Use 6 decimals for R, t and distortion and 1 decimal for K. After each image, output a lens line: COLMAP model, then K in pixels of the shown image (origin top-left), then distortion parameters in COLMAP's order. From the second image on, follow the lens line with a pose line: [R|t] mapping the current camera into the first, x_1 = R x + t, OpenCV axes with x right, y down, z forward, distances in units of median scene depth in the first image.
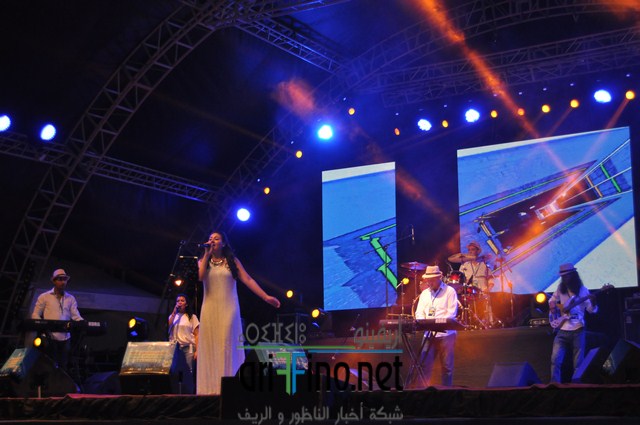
lens RADIAL K [[1239.8, 0, 320.0], [0, 1239.8, 212.5], [0, 0, 1]] dist [-0.003229, -0.222456]
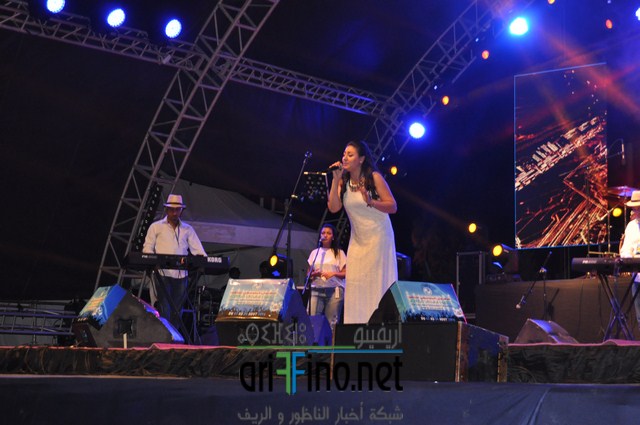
lens RADIAL K [[1467.3, 0, 320.0], [0, 1467.3, 212.5], [0, 0, 1]] dist [-0.000801, -0.336421]
pose [[0.989242, 0.005371, -0.146191, 0.019567], [0.002109, 0.998698, 0.050964, 0.007920], [0.146275, -0.050724, 0.987943, 0.048585]]
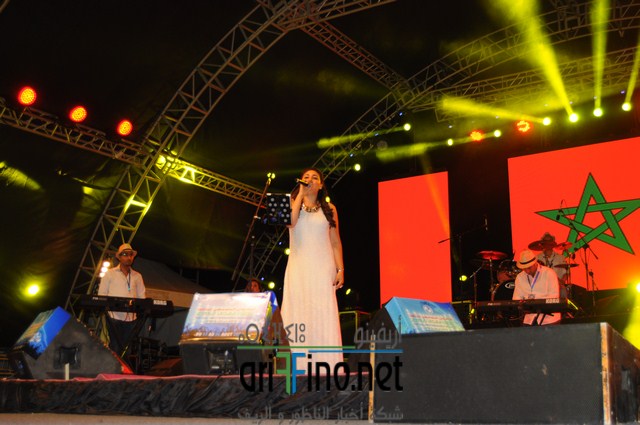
lens RADIAL K [[865.7, 0, 320.0], [0, 865.7, 212.5], [0, 0, 1]] dist [-0.024893, -0.100710]
pose [[0.999808, 0.006323, -0.018557, -0.042105], [-0.007390, 0.998289, -0.058006, 0.045546], [0.018158, 0.058132, 0.998144, 0.283947]]
